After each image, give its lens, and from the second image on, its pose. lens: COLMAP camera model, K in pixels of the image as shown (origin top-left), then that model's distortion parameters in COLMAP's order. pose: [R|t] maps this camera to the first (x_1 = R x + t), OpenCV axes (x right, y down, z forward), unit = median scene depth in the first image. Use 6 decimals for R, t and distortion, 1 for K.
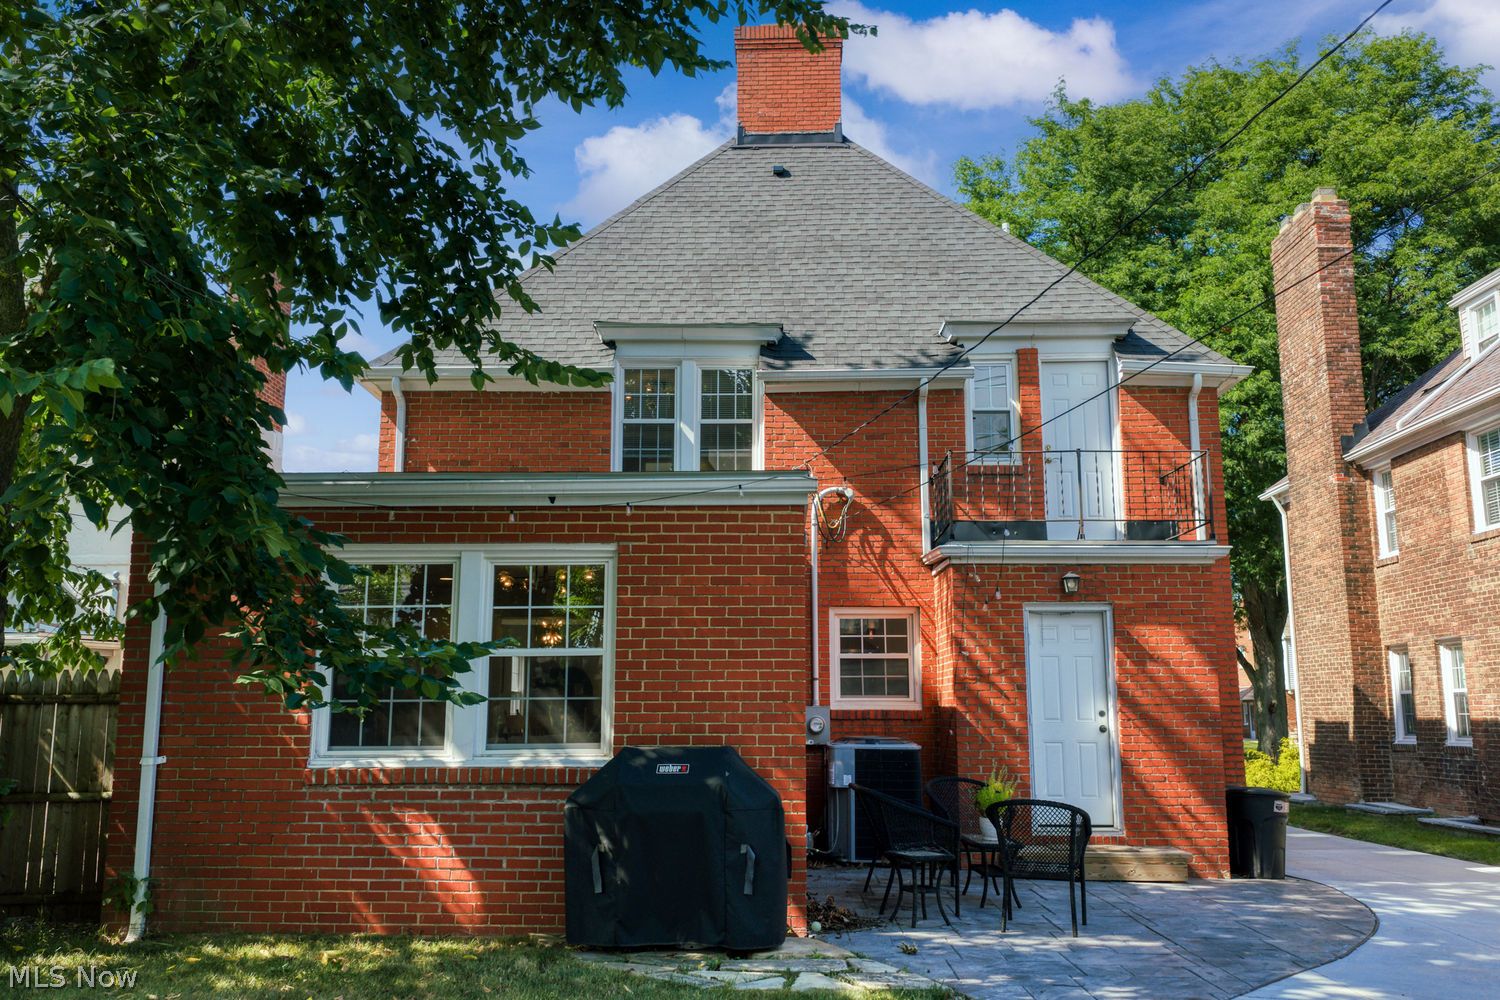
lens RADIAL K [[1225.4, 0, 748.7], [0, 1225.4, 503.1], [0, 0, 1]] dist [0.006585, -0.004745]
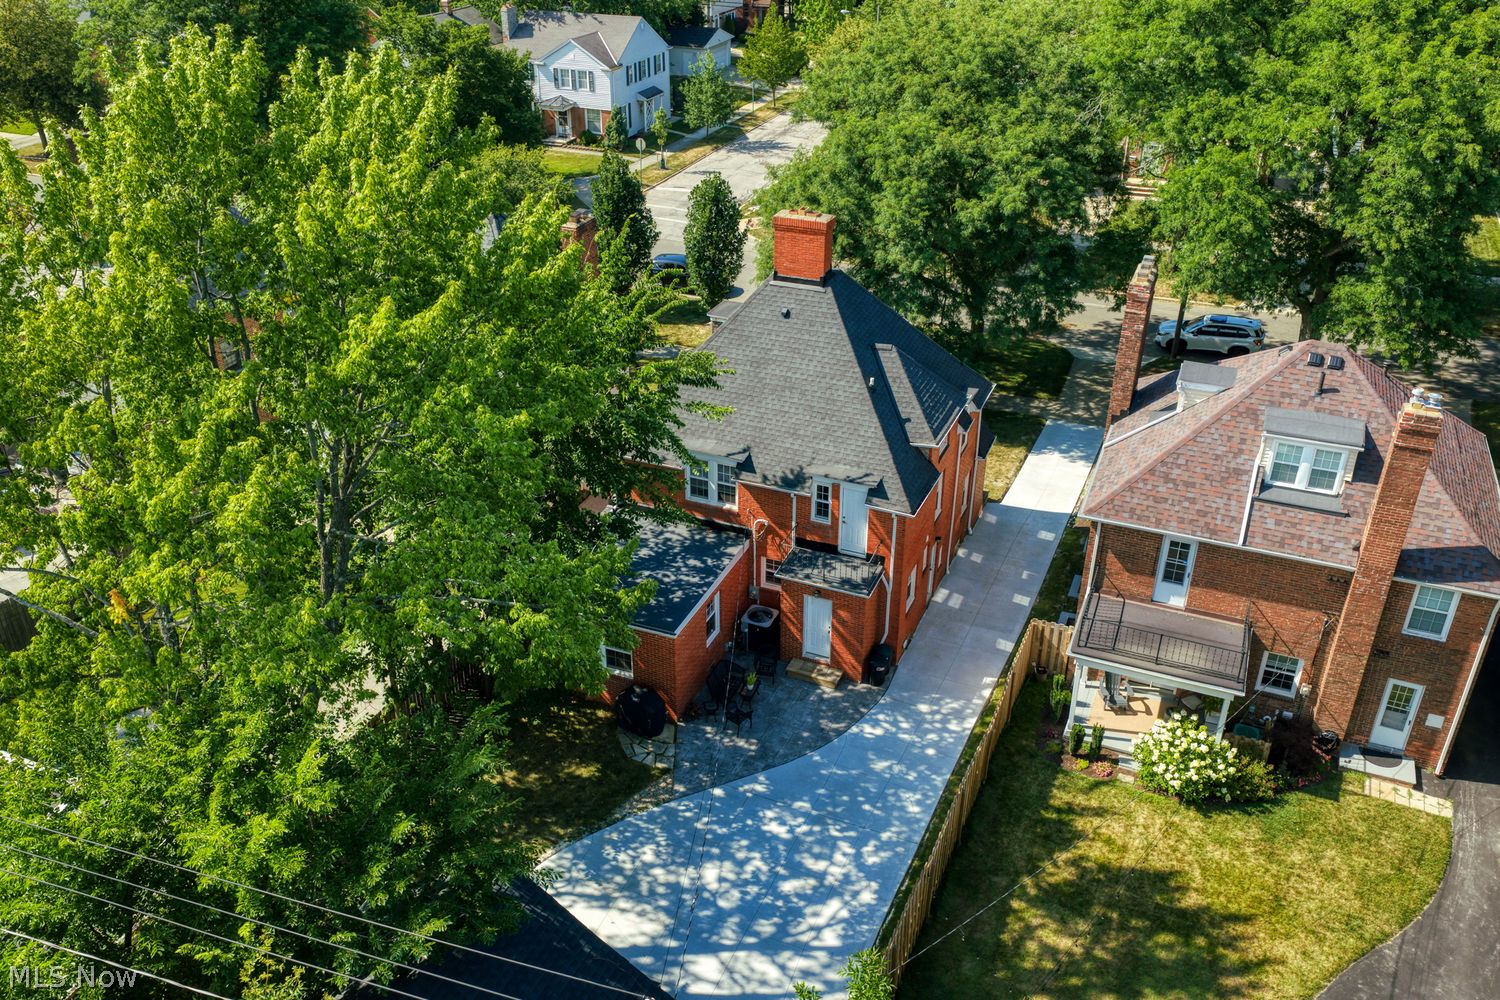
lens RADIAL K [[1225.4, 0, 751.1], [0, 1225.4, 507.3], [0, 0, 1]] dist [0.006585, -0.004745]
pose [[0.933751, 0.175509, -0.311937, 0.870008], [0.061211, 0.780379, 0.622304, -1.686269], [0.352649, -0.600171, 0.717937, -0.895602]]
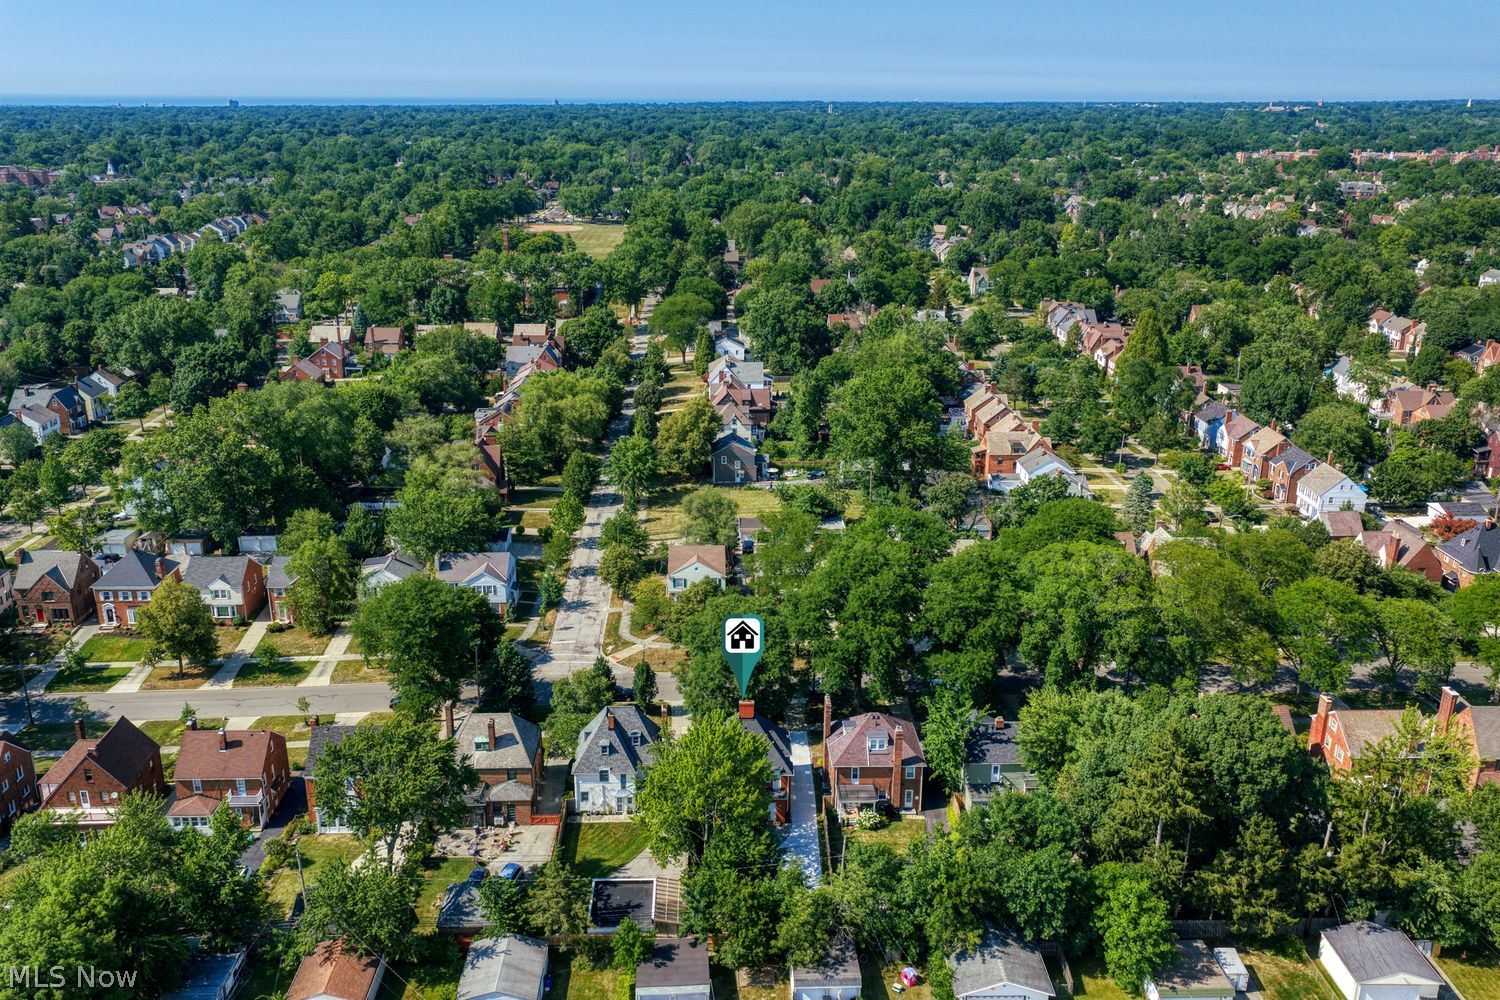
lens RADIAL K [[1225.4, 0, 745.2], [0, 1225.4, 497.8], [0, 0, 1]] dist [0.006585, -0.004745]
pose [[0.997768, -0.015479, 0.064951, -0.576654], [-0.016727, 0.883791, 0.467584, -6.634638], [-0.064641, -0.467627, 0.881559, -6.569948]]
